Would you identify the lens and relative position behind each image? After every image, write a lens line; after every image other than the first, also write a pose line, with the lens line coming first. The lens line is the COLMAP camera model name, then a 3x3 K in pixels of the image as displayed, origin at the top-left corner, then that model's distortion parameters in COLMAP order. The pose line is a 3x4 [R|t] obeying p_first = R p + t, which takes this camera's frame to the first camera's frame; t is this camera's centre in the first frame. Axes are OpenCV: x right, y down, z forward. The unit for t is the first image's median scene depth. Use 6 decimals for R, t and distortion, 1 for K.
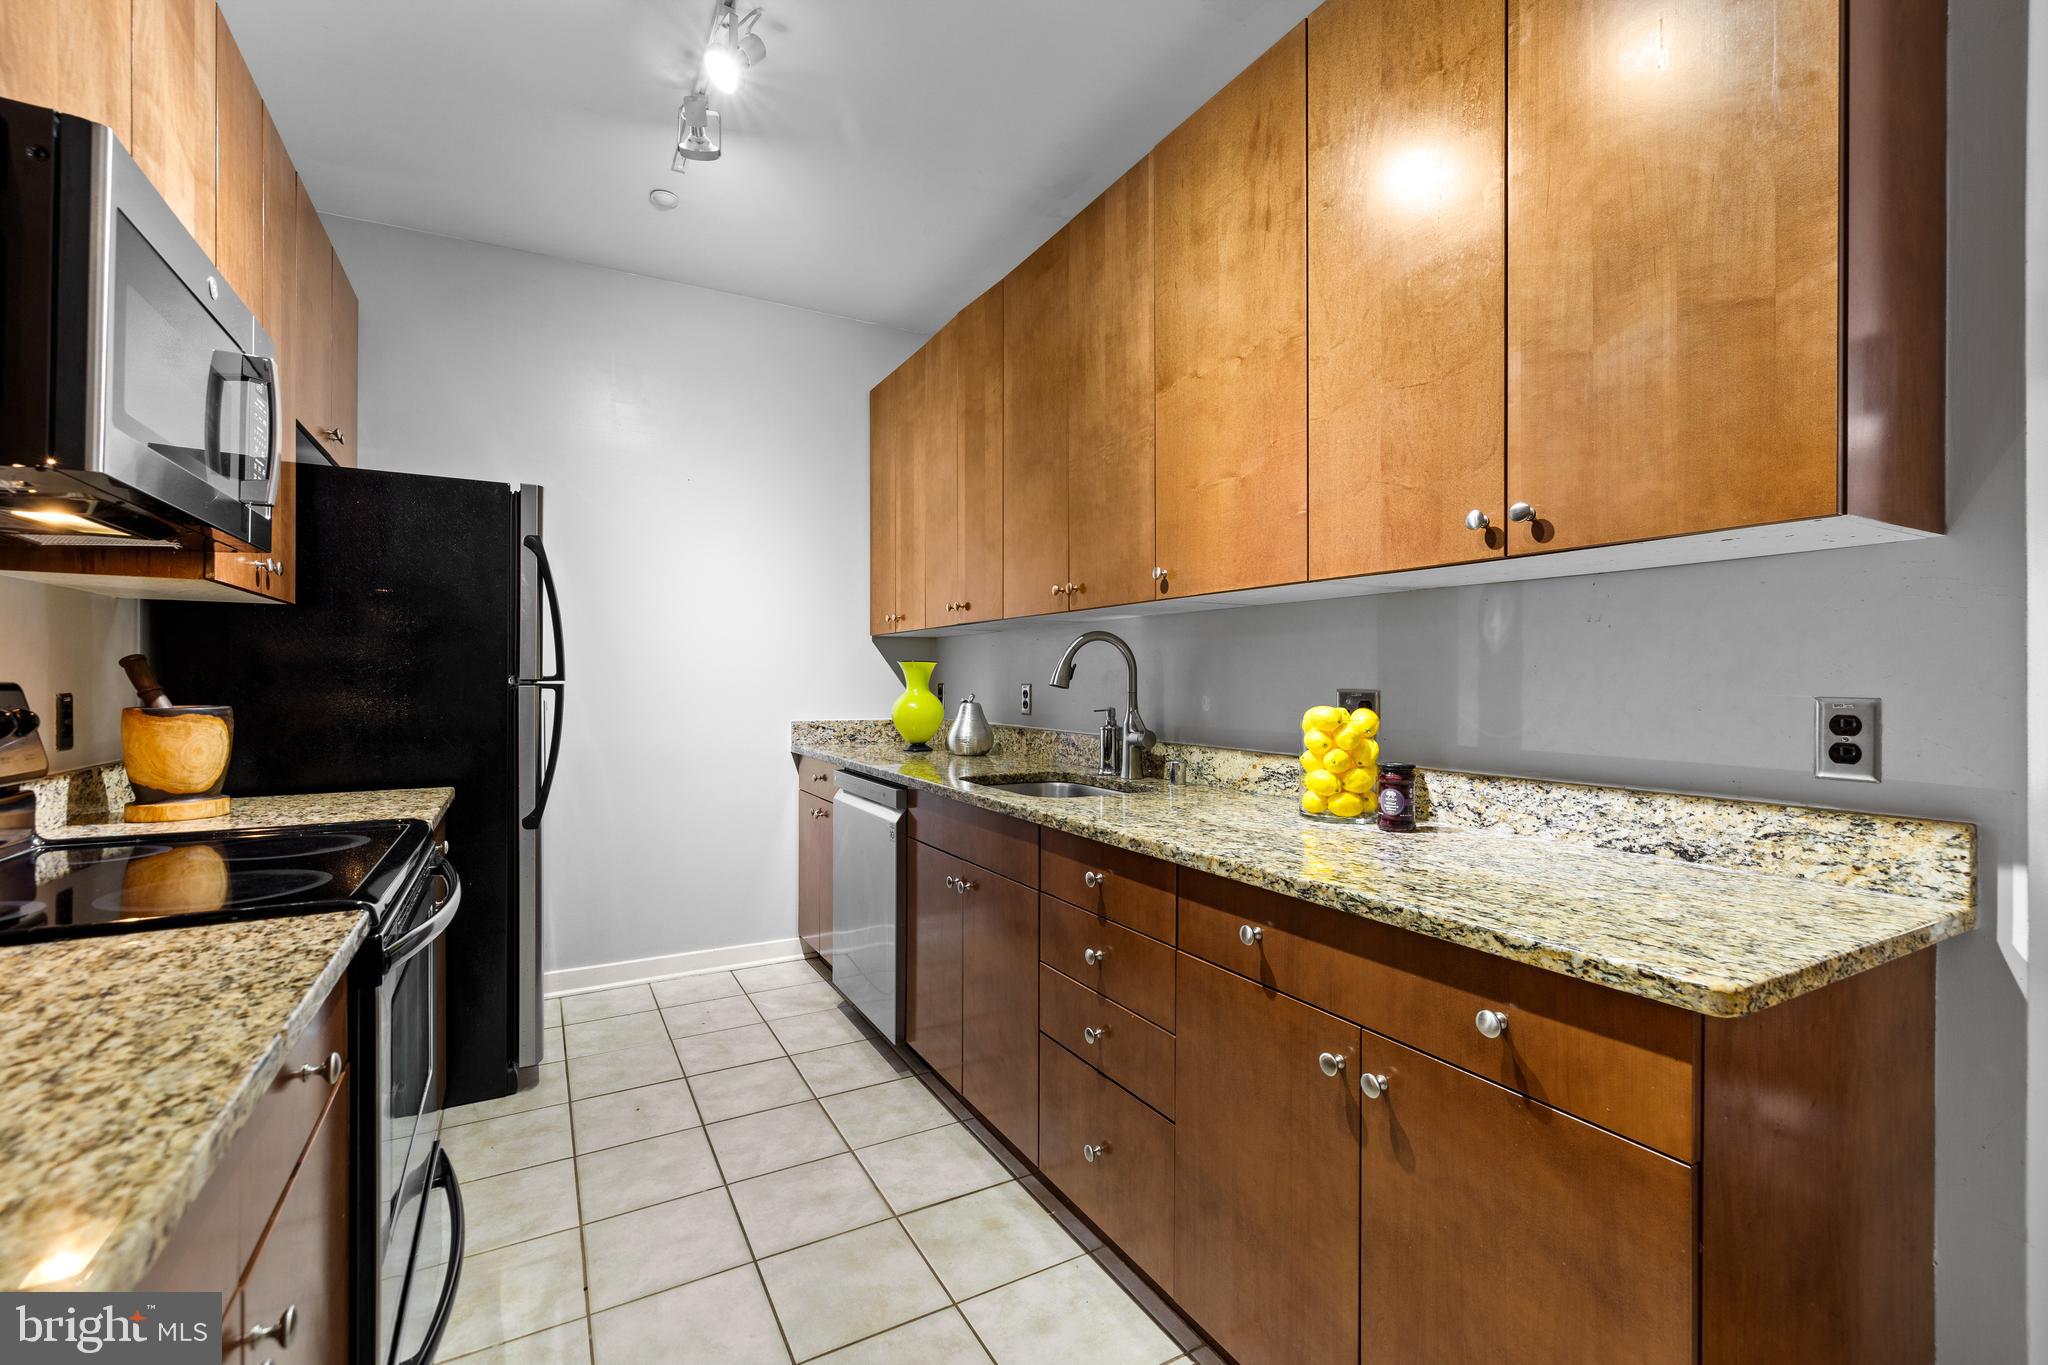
lens RADIAL K [[868.9, 0, 1005.5], [0, 868.9, 681.1], [0, 0, 1]] dist [0.003330, 0.000752]
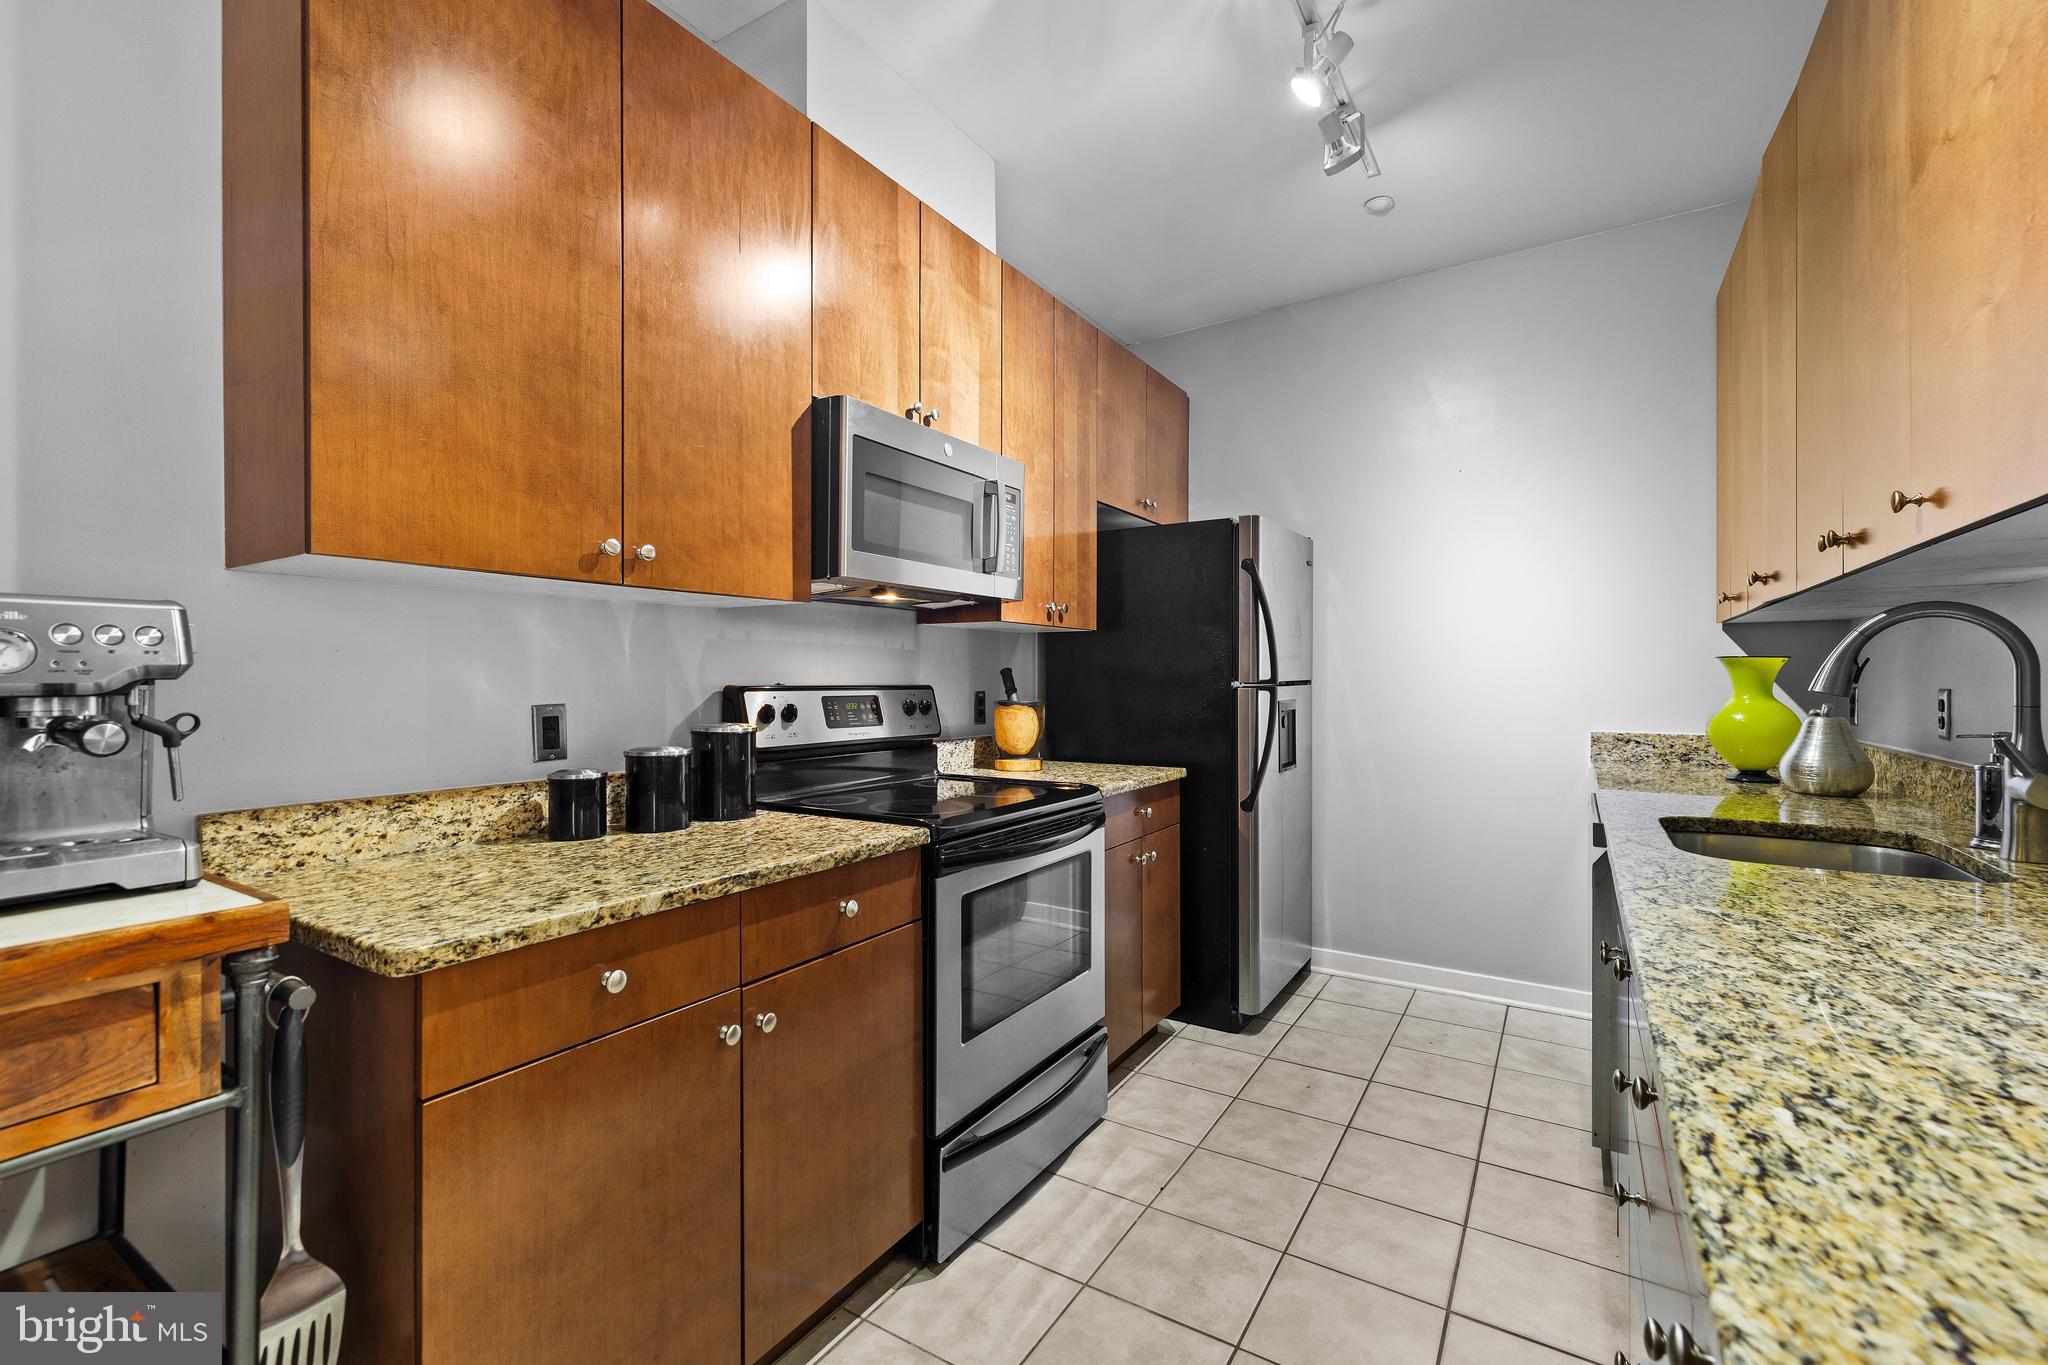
lens RADIAL K [[868.9, 0, 998.5], [0, 868.9, 681.2], [0, 0, 1]] dist [0.003330, 0.000752]
pose [[0.475287, -0.001489, -0.879830, 0.307943], [0.001046, 0.999999, -0.001128, -0.002706], [0.879830, -0.000385, 0.475288, 0.148705]]
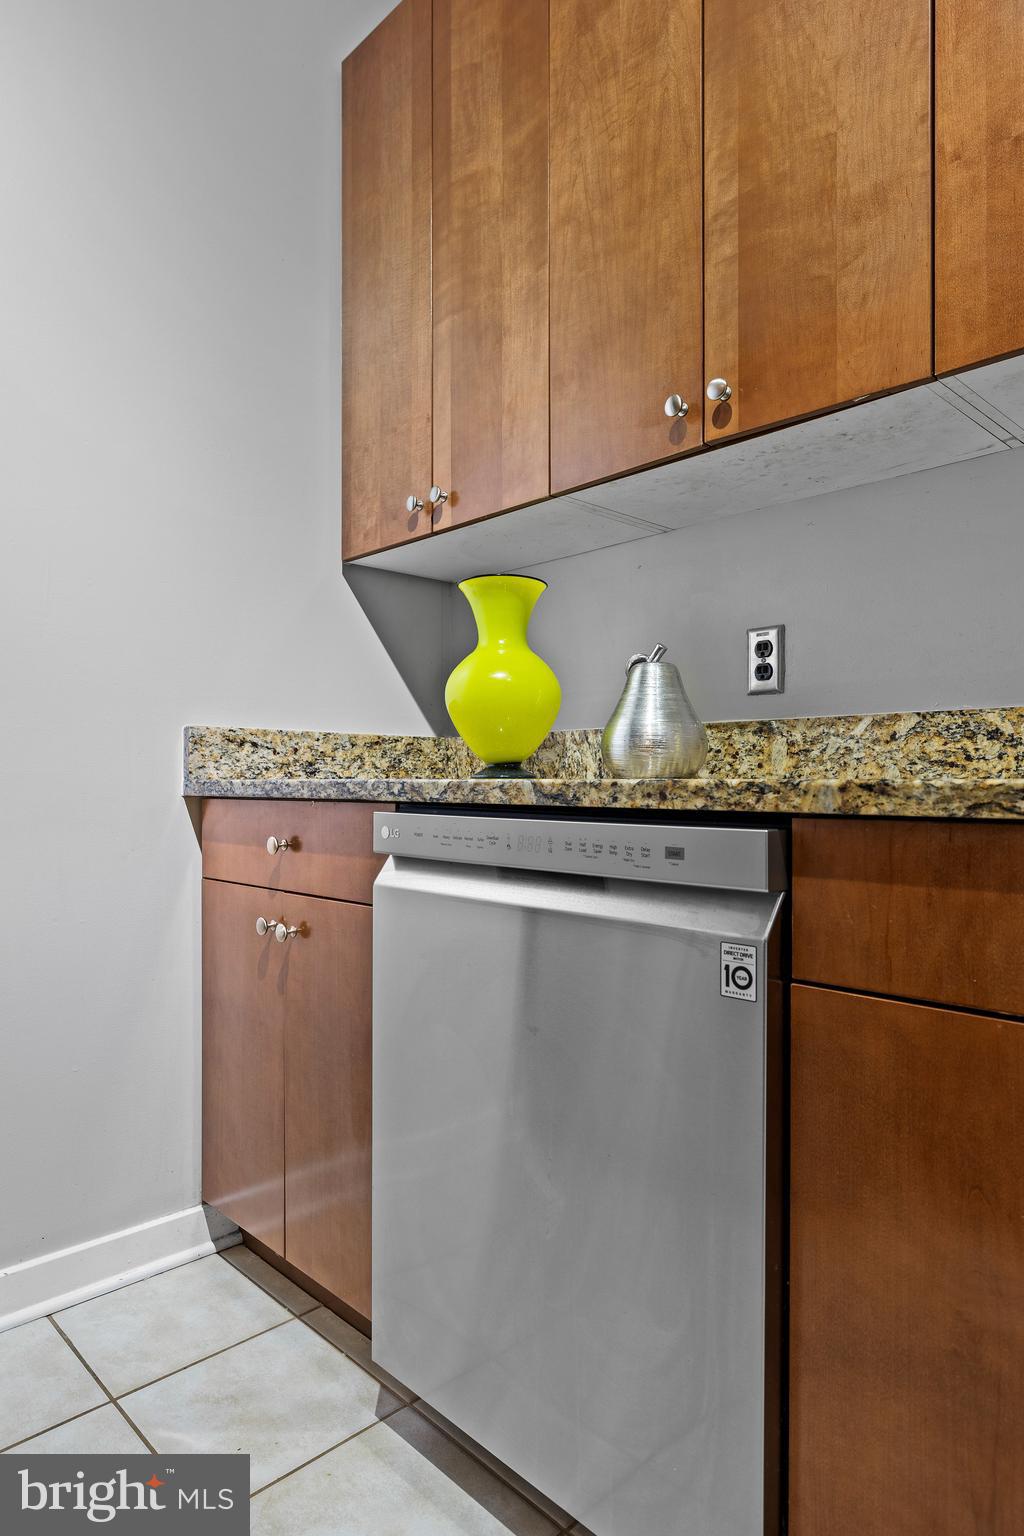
lens RADIAL K [[895.2, 0, 509.4], [0, 895.2, 773.9], [0, 0, 1]] dist [-0.000500, 0.000056]
pose [[0.966435, 0.003289, 0.256889, -0.286238], [-0.000653, 0.999946, -0.010345, 0.107396], [-0.256909, 0.009830, 0.966386, 0.708145]]
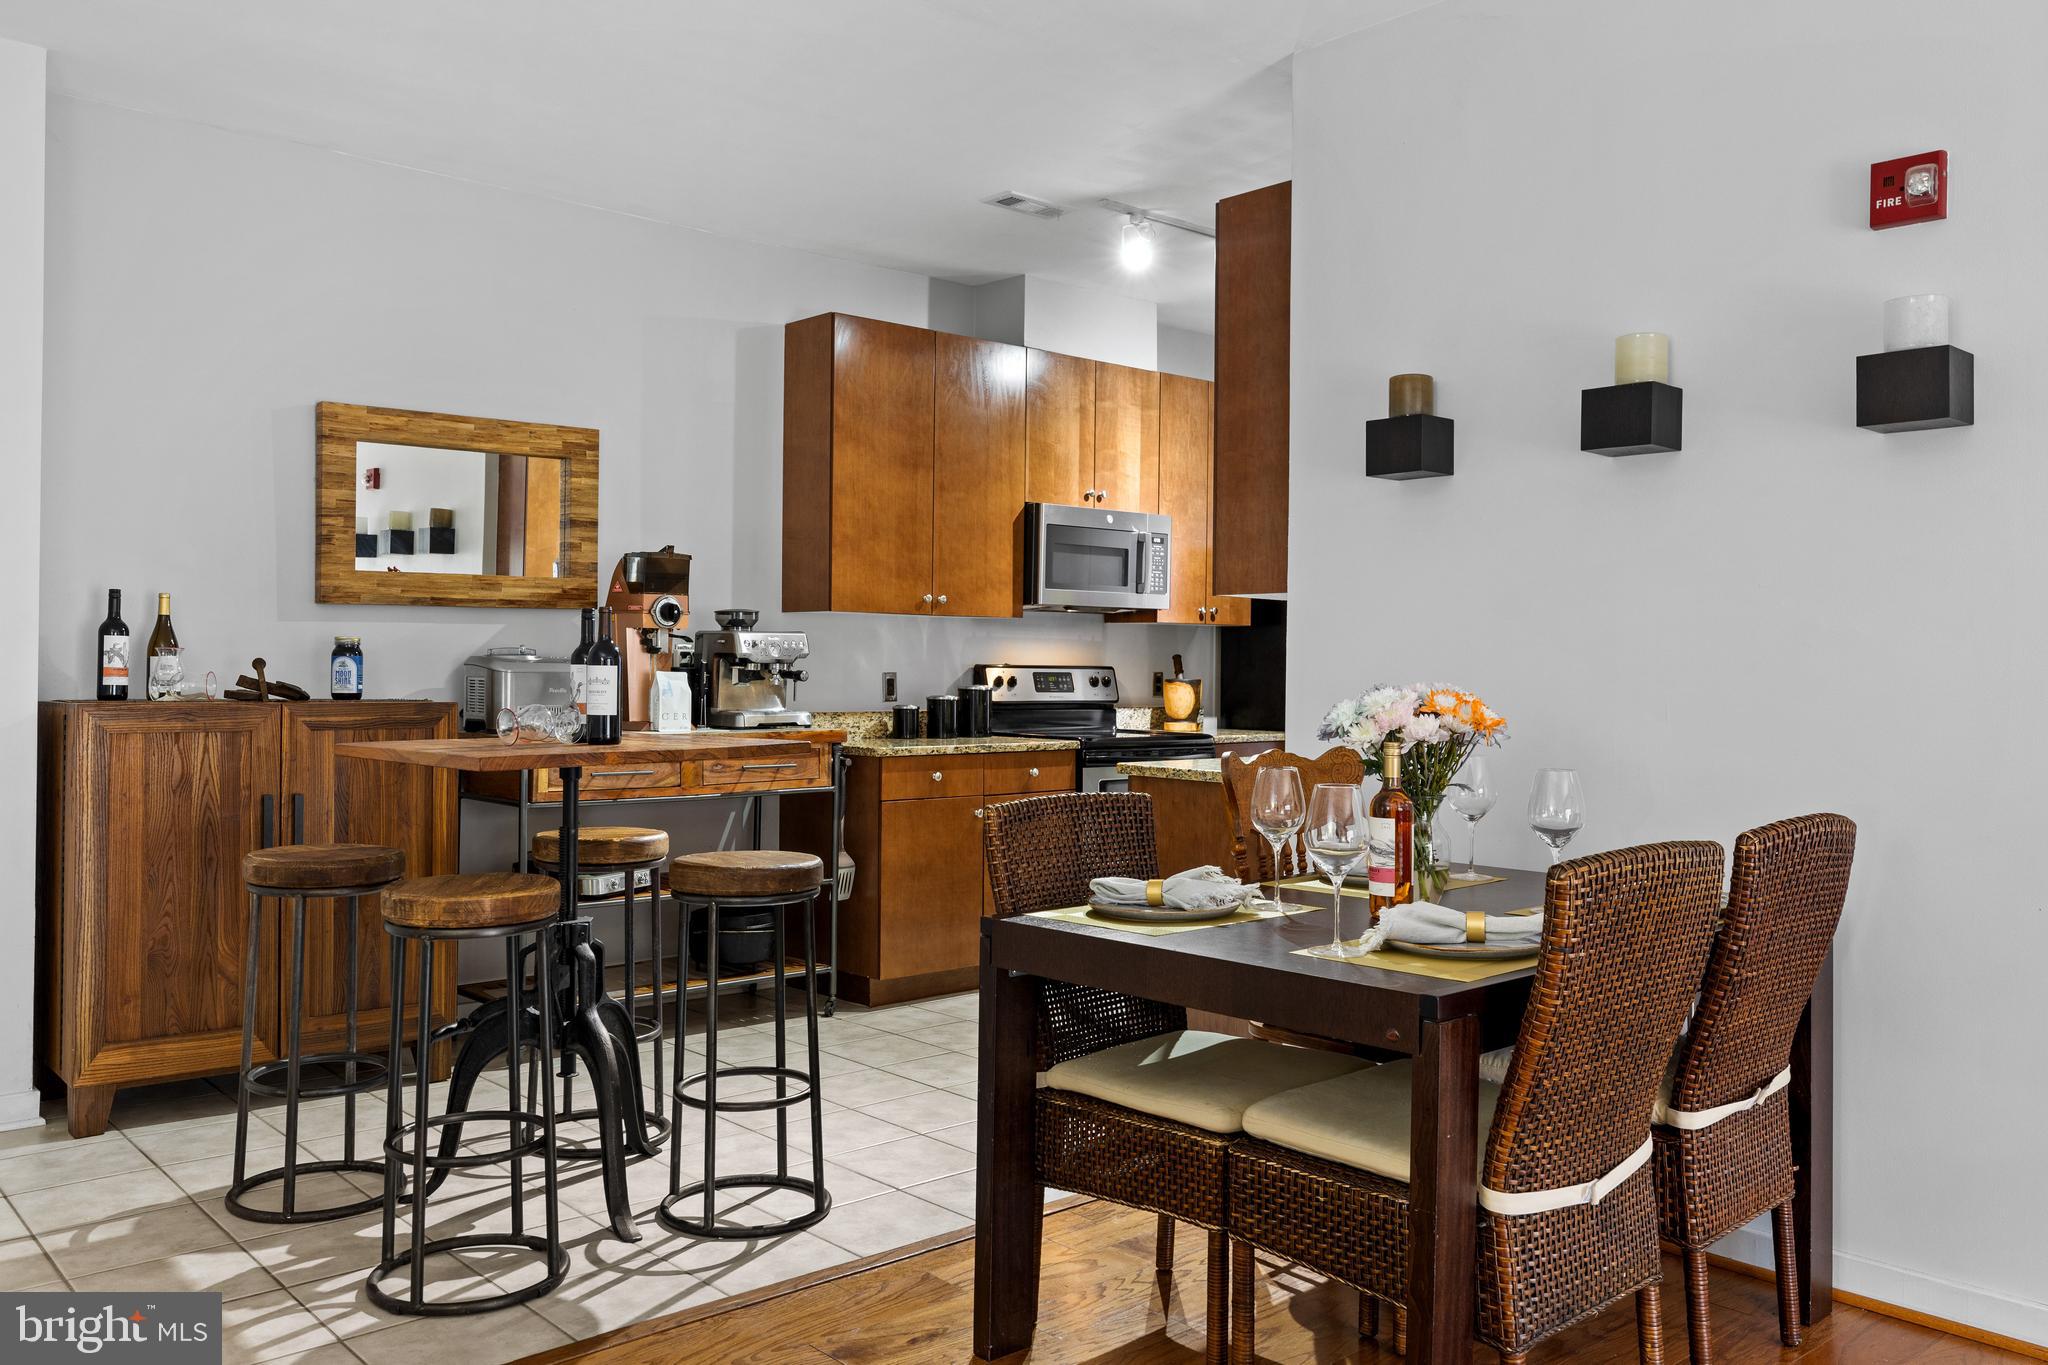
lens RADIAL K [[1578.0, 0, 1021.8], [0, 1578.0, 674.7], [0, 0, 1]] dist [-0.001117, 0.000446]
pose [[0.234716, 0.007565, -0.972035, 1.909726], [-0.011805, 0.999918, 0.004932, 0.003702], [0.971992, 0.010317, 0.234786, -0.202942]]
